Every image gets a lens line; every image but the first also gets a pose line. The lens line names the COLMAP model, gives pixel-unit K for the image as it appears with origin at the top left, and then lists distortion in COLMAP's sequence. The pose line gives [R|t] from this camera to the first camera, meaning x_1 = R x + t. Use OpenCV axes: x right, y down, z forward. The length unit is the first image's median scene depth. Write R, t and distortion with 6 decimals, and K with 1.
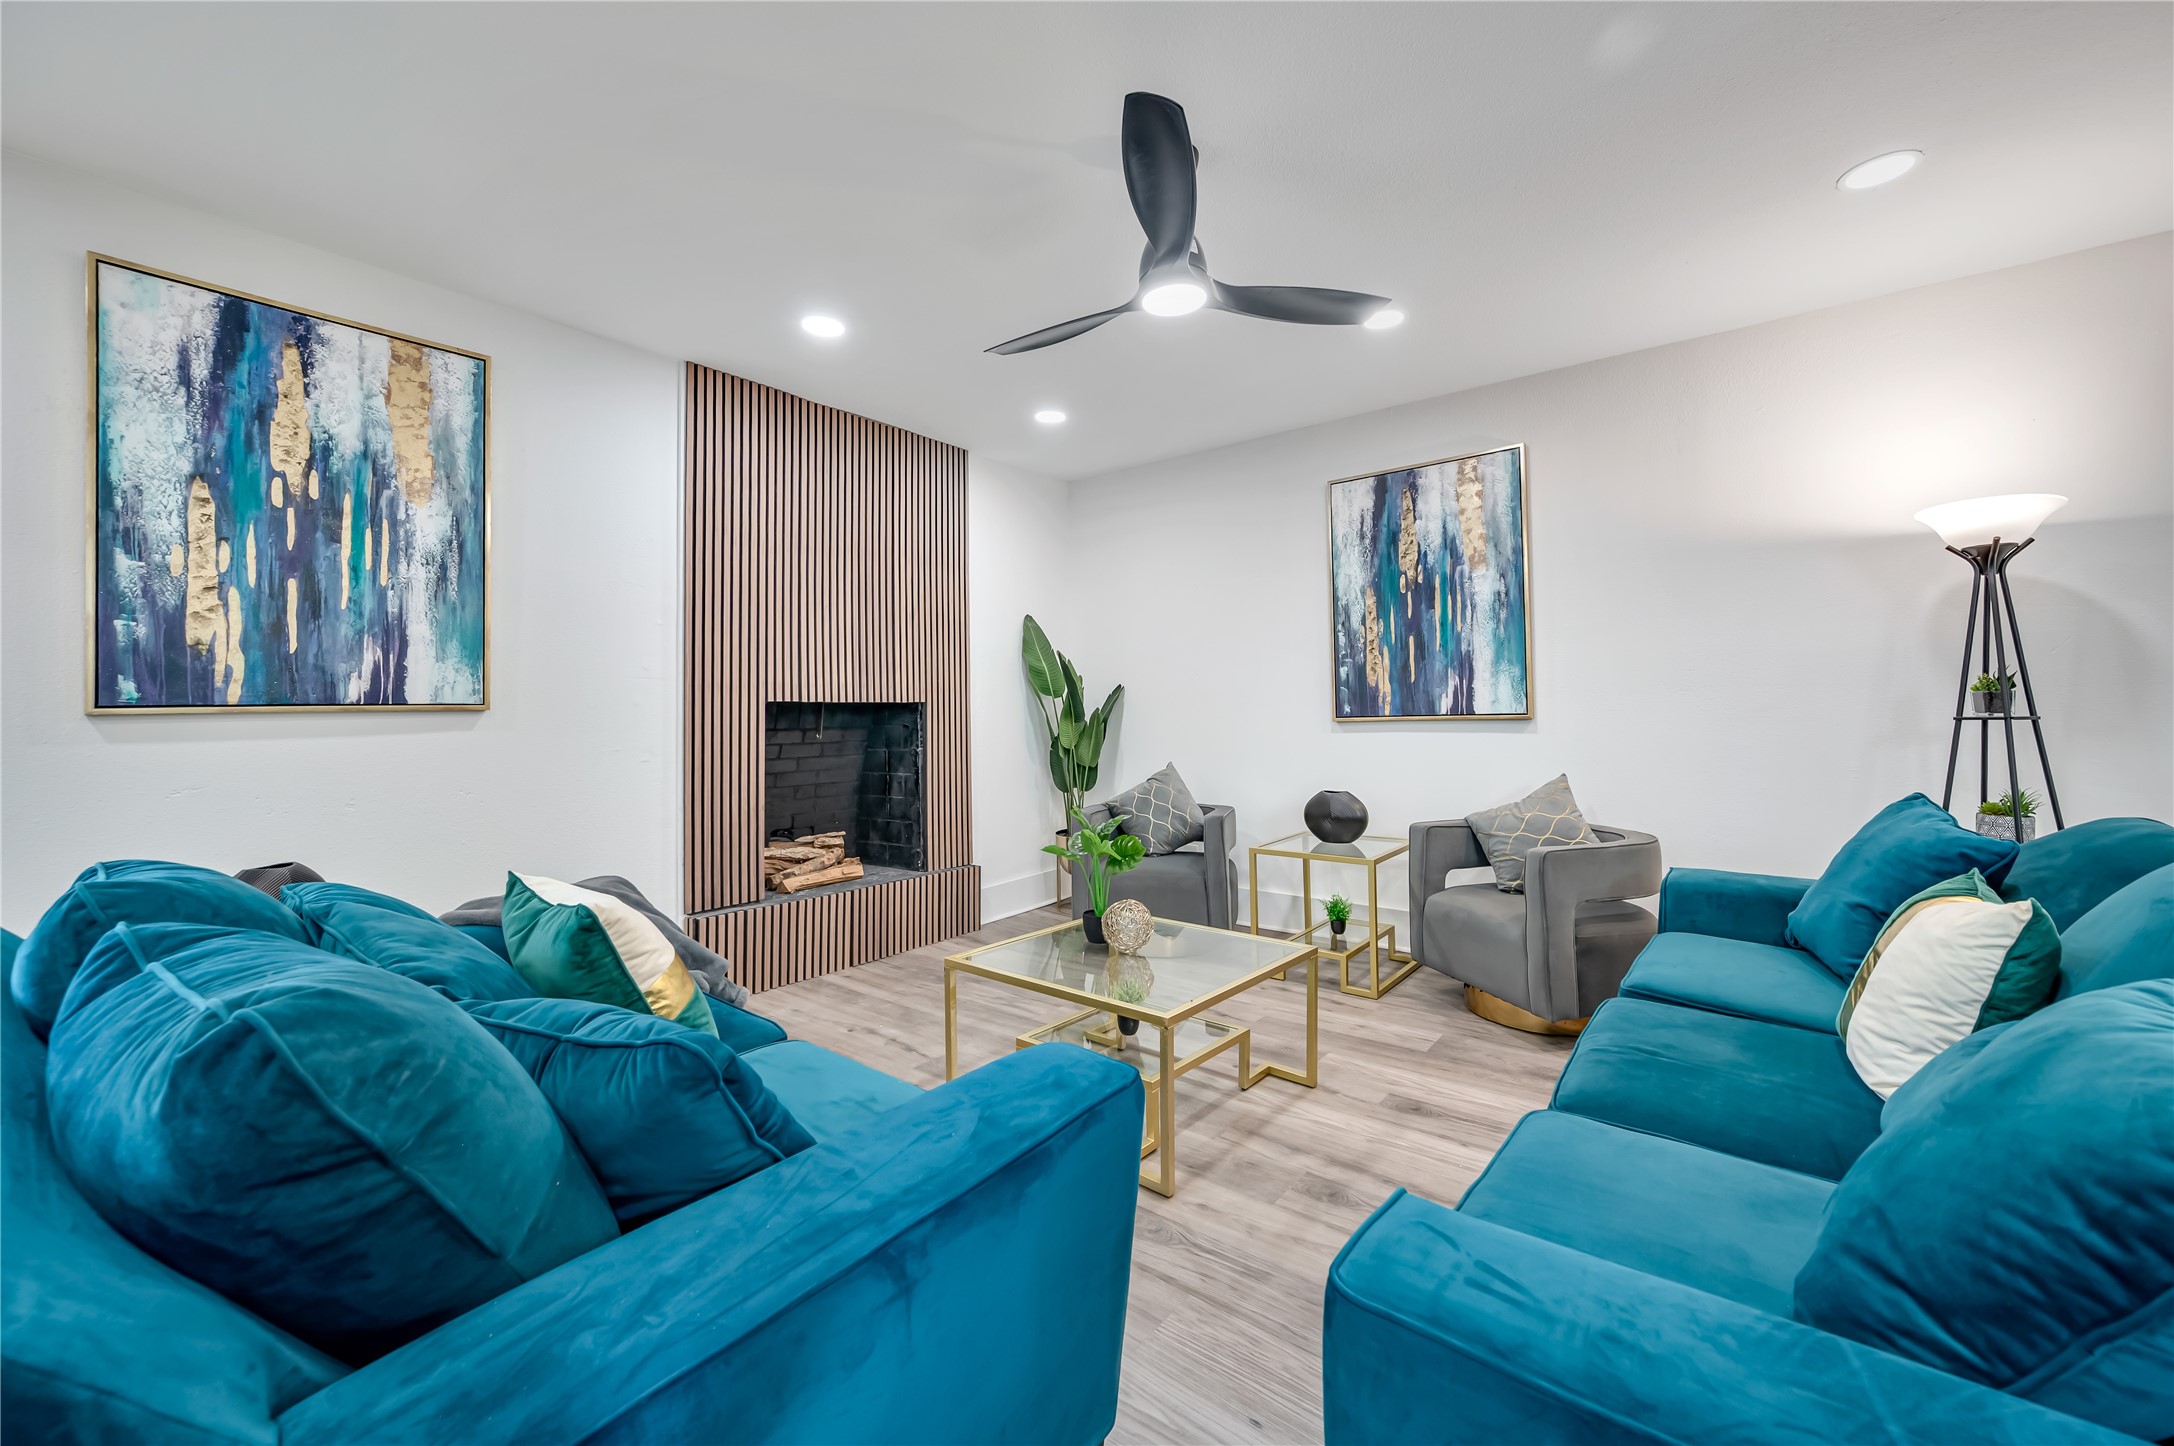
lens RADIAL K [[865.2, 0, 1092.4], [0, 865.2, 681.8], [0, 0, 1]] dist [0.001294, -0.000170]
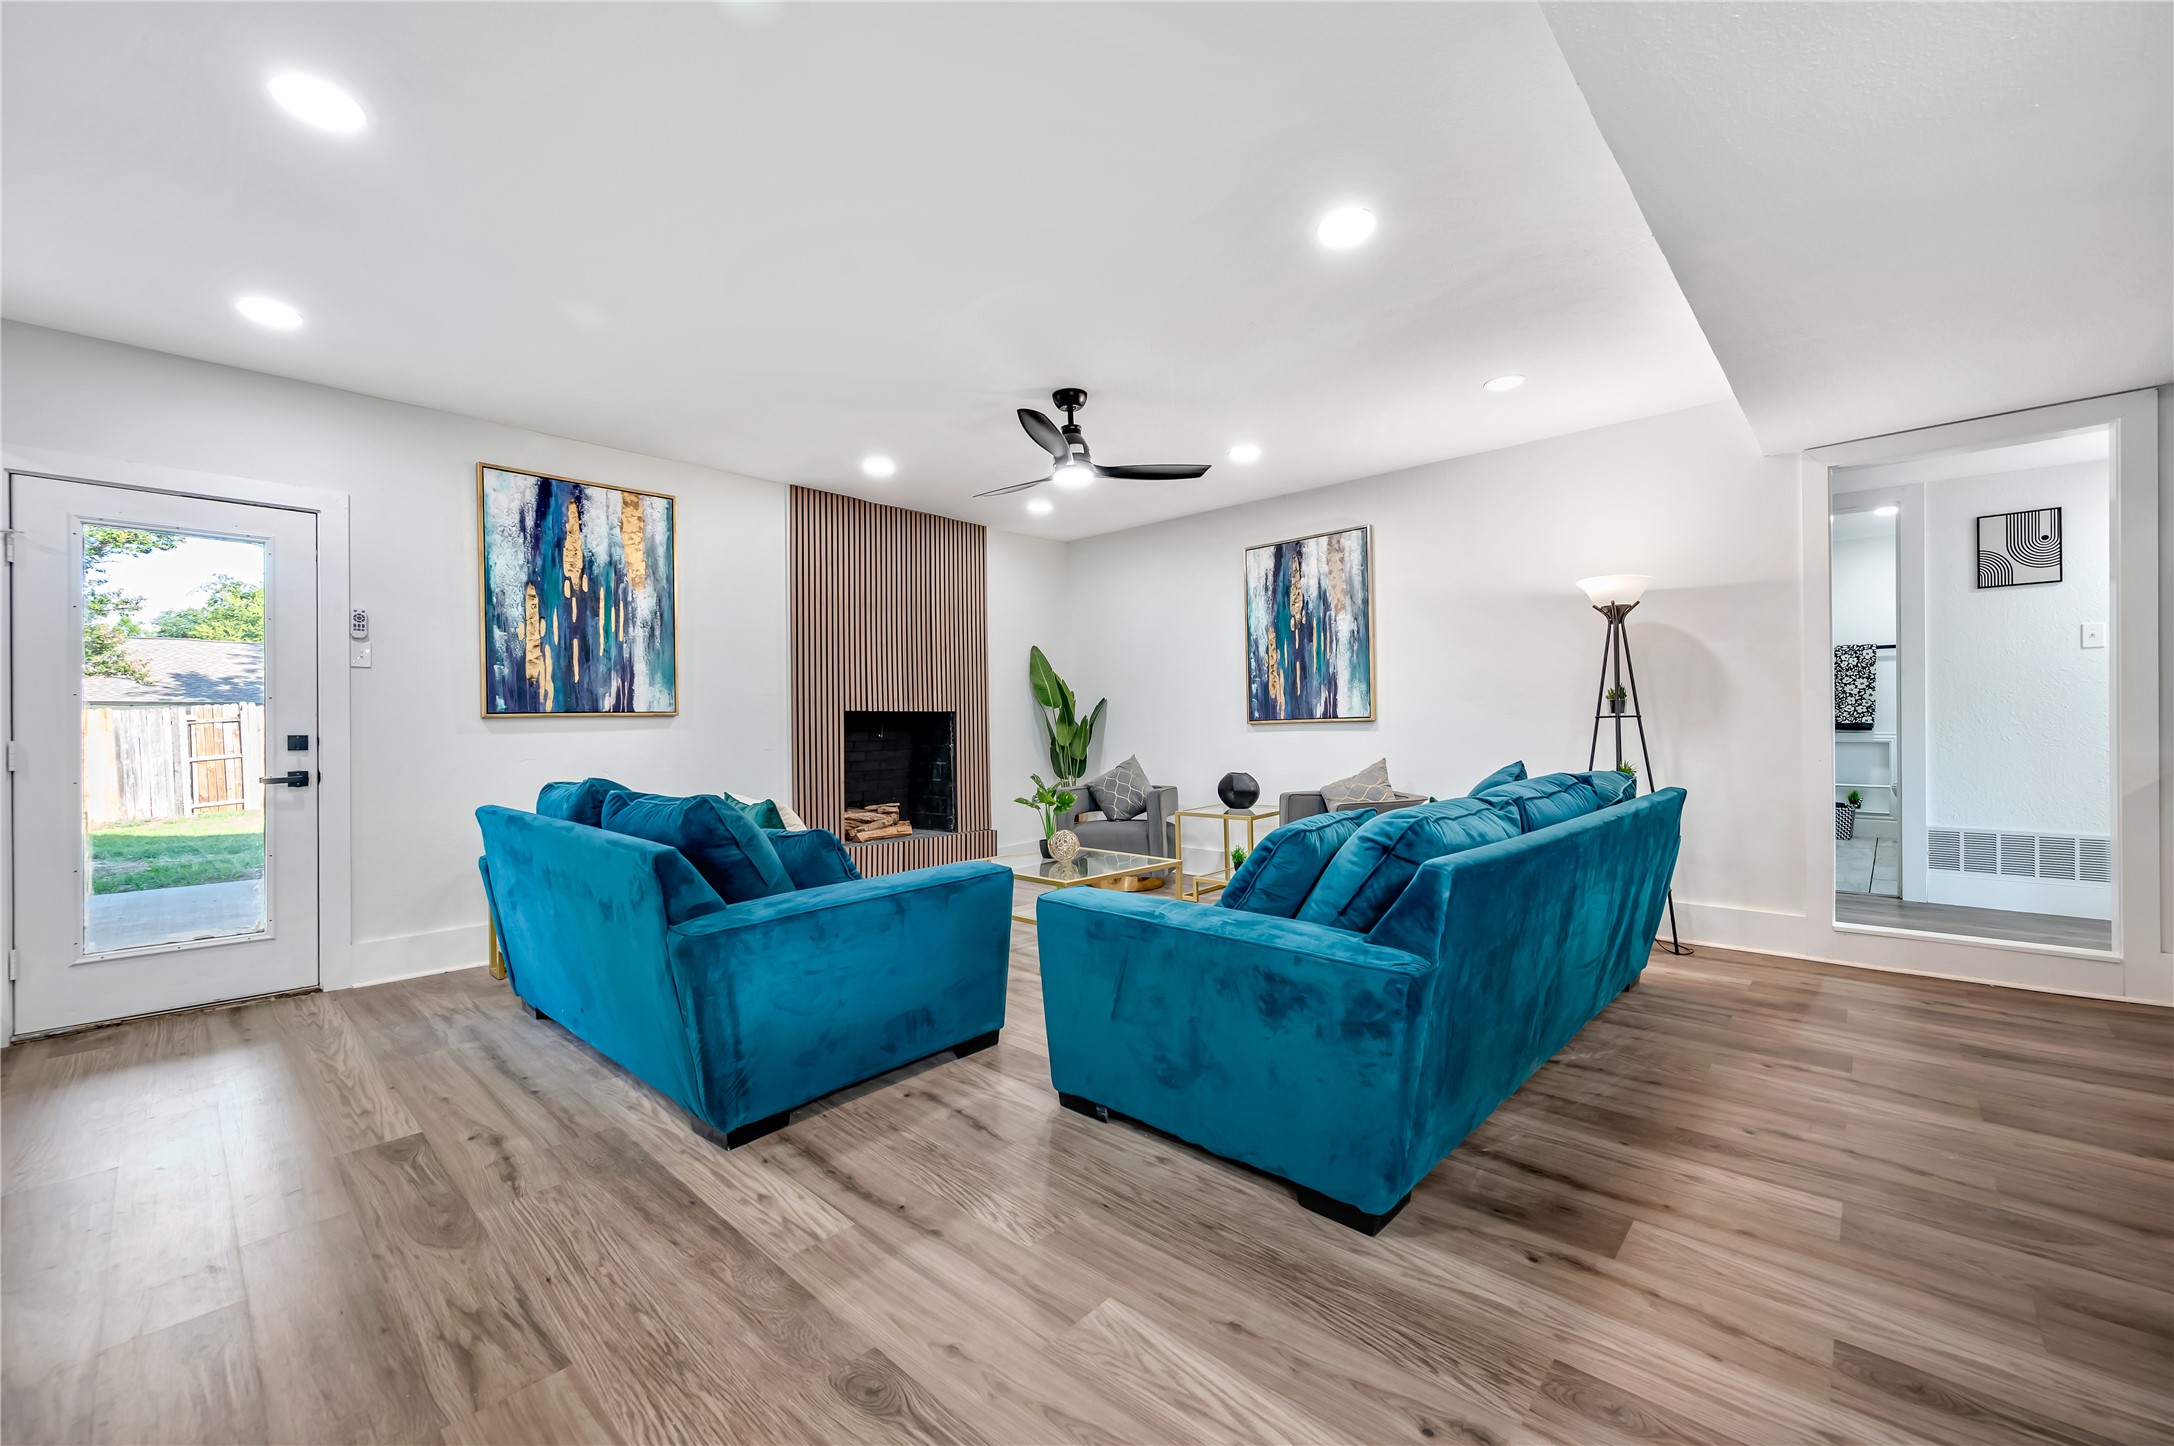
lens RADIAL K [[871.2, 0, 1096.3], [0, 871.2, 713.0], [0, 0, 1]] dist [0.001295, 0.000109]
pose [[0.997328, -0.004117, -0.072938, 0.158232], [0.005607, 0.999779, 0.020239, -0.000964], [0.072839, -0.020594, 0.997131, -0.445538]]
